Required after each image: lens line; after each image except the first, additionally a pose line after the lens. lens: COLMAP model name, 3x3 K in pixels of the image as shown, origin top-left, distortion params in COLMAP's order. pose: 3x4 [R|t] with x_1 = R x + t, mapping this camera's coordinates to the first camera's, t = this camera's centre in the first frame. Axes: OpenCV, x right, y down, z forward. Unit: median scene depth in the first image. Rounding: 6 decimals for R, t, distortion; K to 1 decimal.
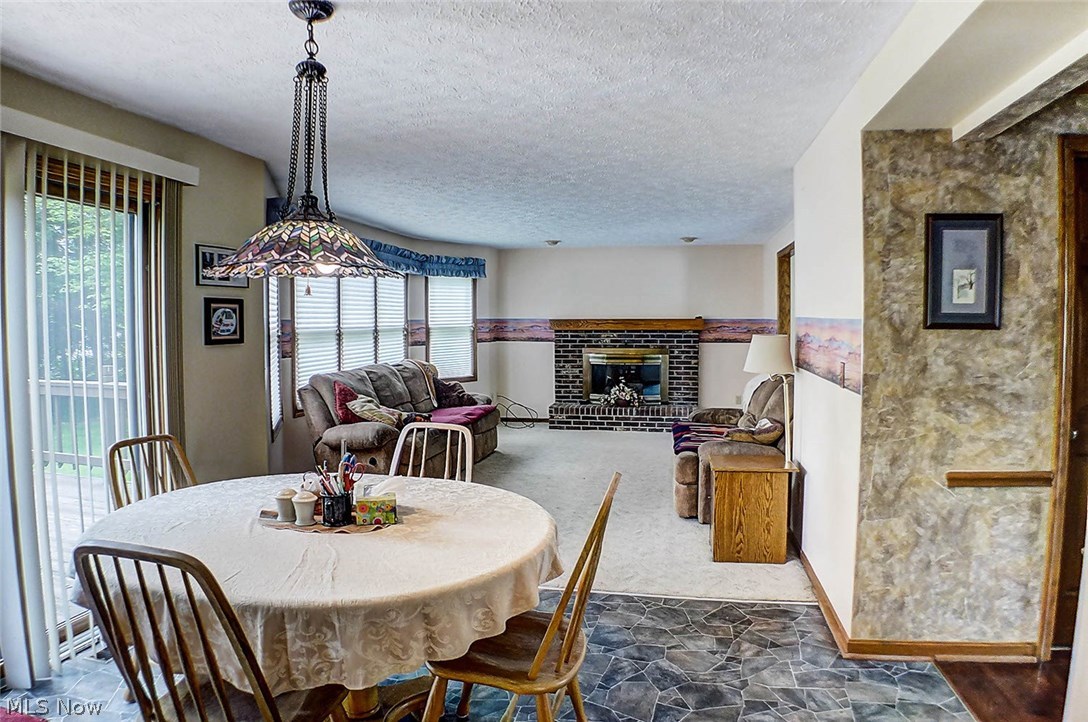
lens RADIAL K [[641.4, 0, 557.4], [0, 641.4, 350.1], [0, 0, 1]] dist [-0.124713, 0.027568]
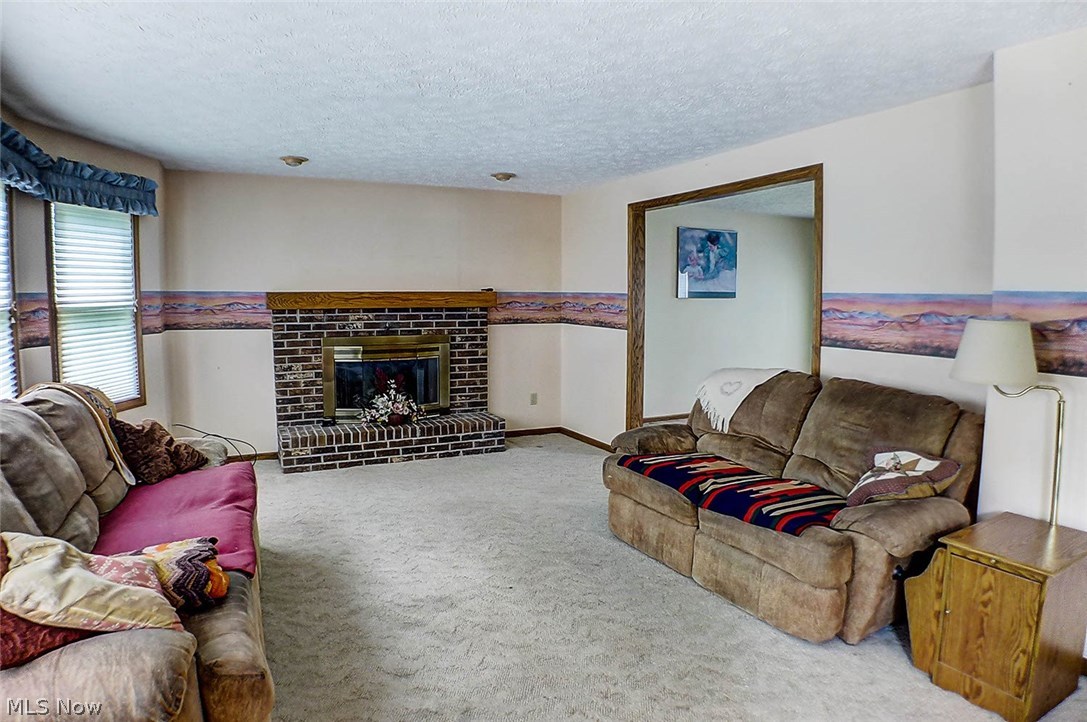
lens RADIAL K [[640.8, 0, 533.3], [0, 640.8, 350.8], [0, 0, 1]] dist [-0.124713, 0.027568]
pose [[0.800068, -0.046737, 0.598085, -0.187189], [0.023356, 0.998631, 0.046794, -0.016327], [-0.599454, -0.023470, 0.800065, 0.423434]]
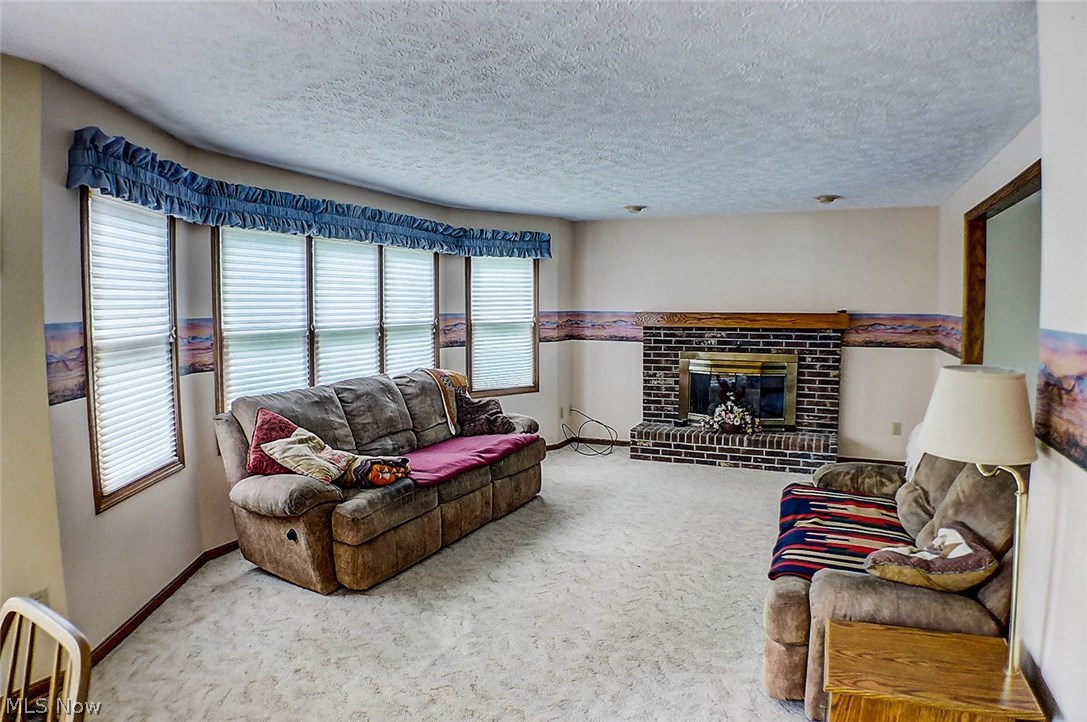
lens RADIAL K [[640.8, 0, 562.5], [0, 640.8, 357.0], [0, 0, 1]] dist [-0.124713, 0.027568]
pose [[0.976444, 0.017598, -0.215051, 0.074642], [-0.010817, 0.999408, 0.032668, -0.021699], [0.215498, -0.029572, 0.976056, 0.275245]]
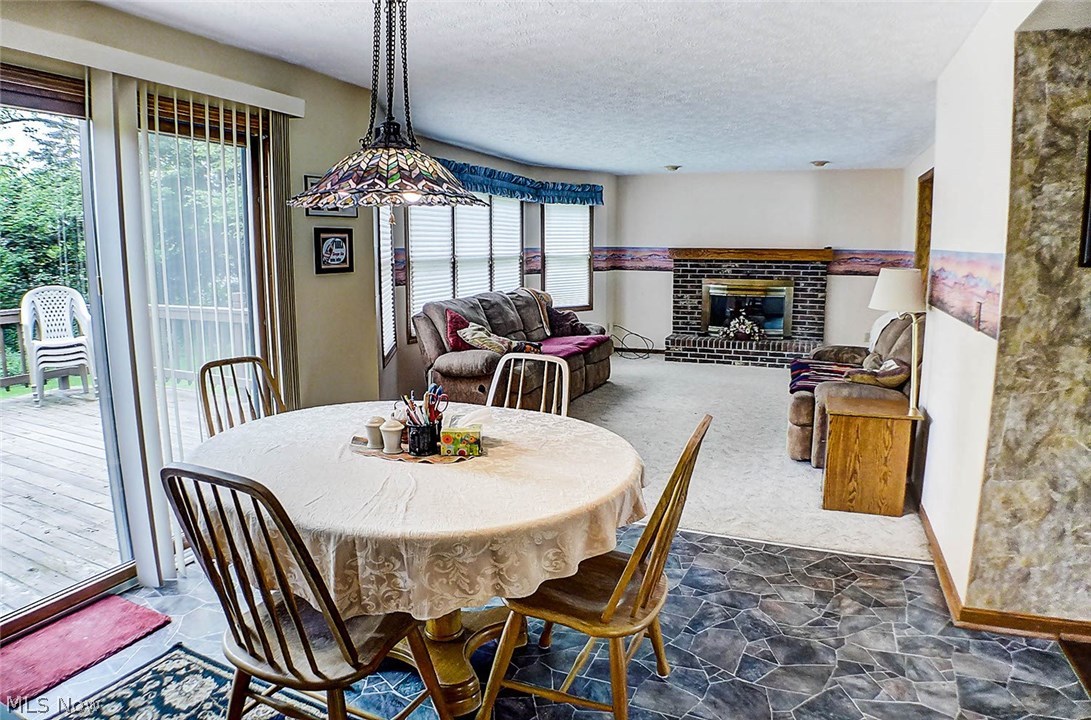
lens RADIAL K [[643.2, 0, 558.1], [0, 643.2, 346.4], [0, 0, 1]] dist [-0.124713, 0.027568]
pose [[0.981345, 0.029944, -0.189906, 0.013413], [-0.009785, 0.994295, 0.106213, -0.001380], [0.192003, -0.102374, 0.976040, 0.013906]]
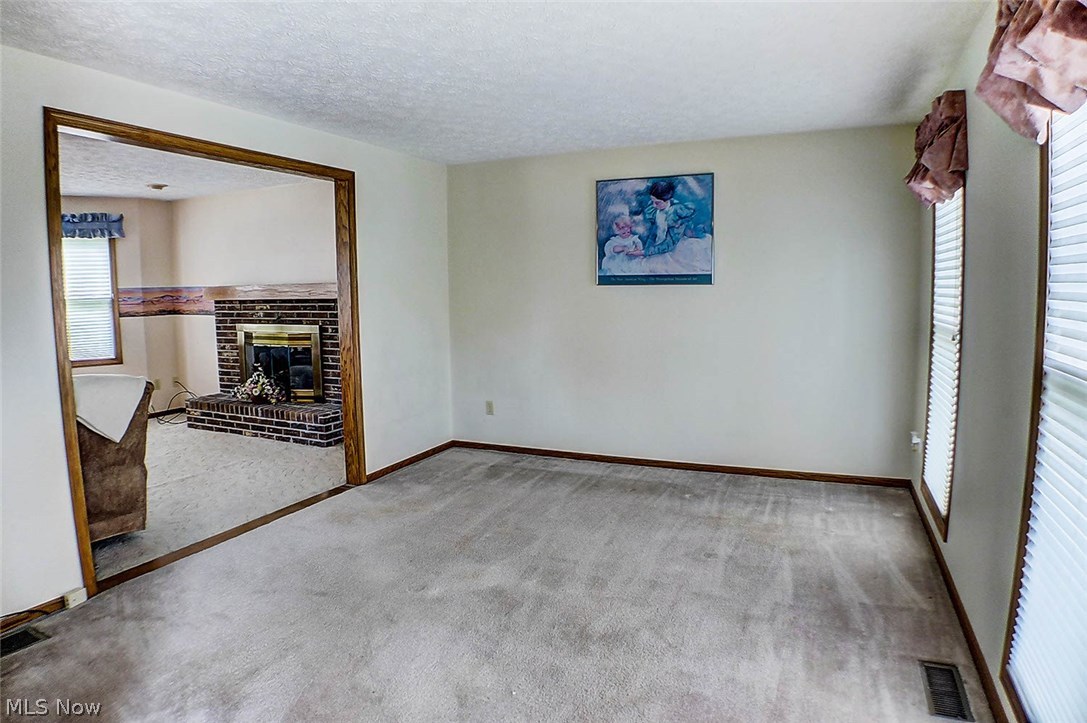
lens RADIAL K [[640.8, 0, 537.2], [0, 640.8, 359.1], [0, 0, 1]] dist [-0.124713, 0.027568]
pose [[0.970666, 0.020306, -0.239571, 0.635901], [-0.004189, 0.997704, 0.067594, -0.014550], [0.240394, -0.064608, 0.968523, 0.408466]]
